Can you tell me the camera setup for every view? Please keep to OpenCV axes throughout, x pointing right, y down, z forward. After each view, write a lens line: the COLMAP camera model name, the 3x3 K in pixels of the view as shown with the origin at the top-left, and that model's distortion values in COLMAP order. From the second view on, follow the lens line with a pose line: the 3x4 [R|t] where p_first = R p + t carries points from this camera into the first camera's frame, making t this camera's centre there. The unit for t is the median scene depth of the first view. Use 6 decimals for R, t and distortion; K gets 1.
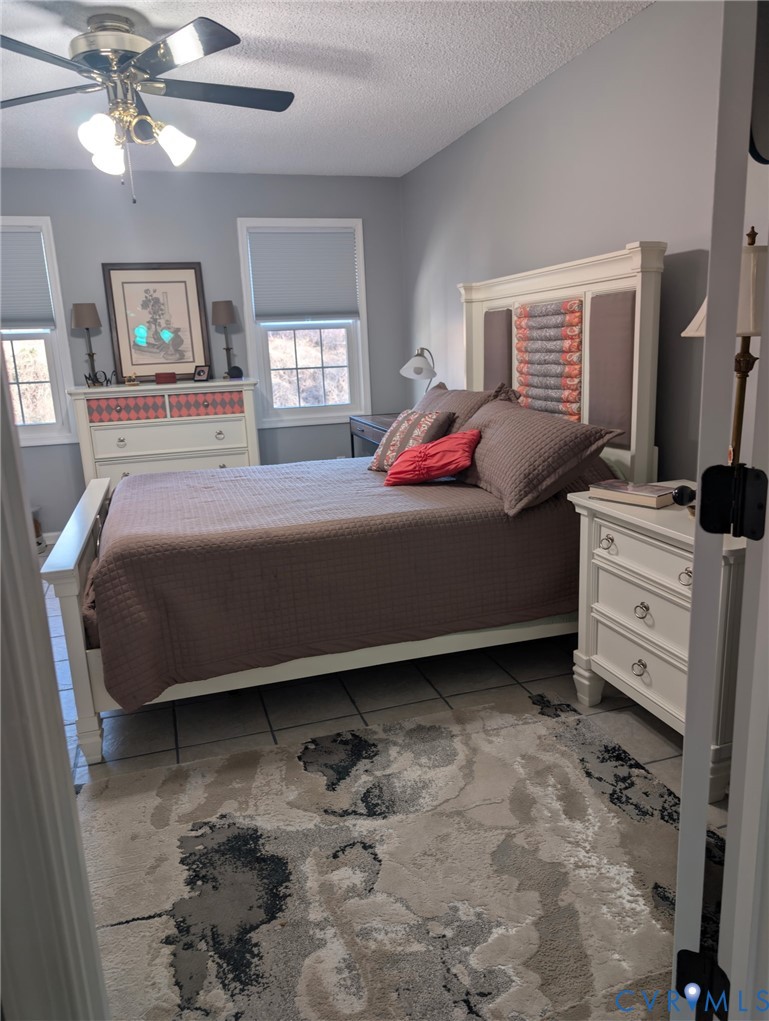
lens RADIAL K [[737.9, 0, 381.5], [0, 737.9, 515.4], [0, 0, 1]] dist [0.024882, -0.011856]
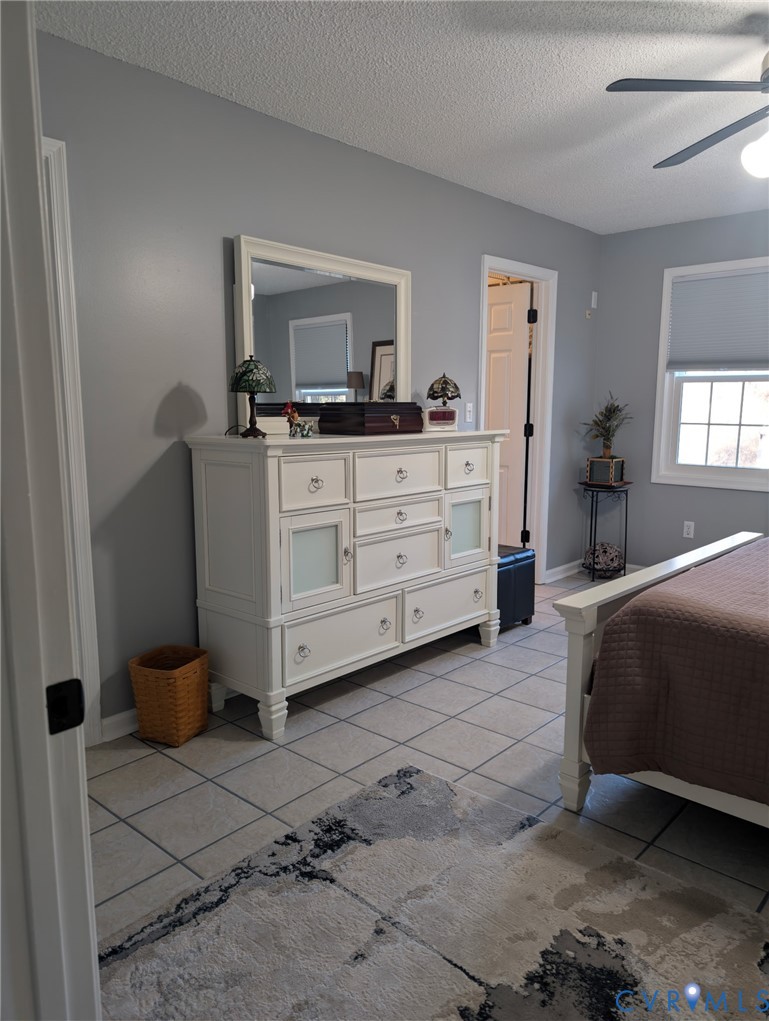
lens RADIAL K [[737.9, 0, 382.0], [0, 737.9, 506.4], [0, 0, 1]] dist [0.024882, -0.011856]
pose [[0.512850, 0.167217, -0.842035, 0.271741], [-0.215285, 0.974555, 0.062413, -0.068637], [0.831046, 0.149269, 0.535799, 0.246998]]
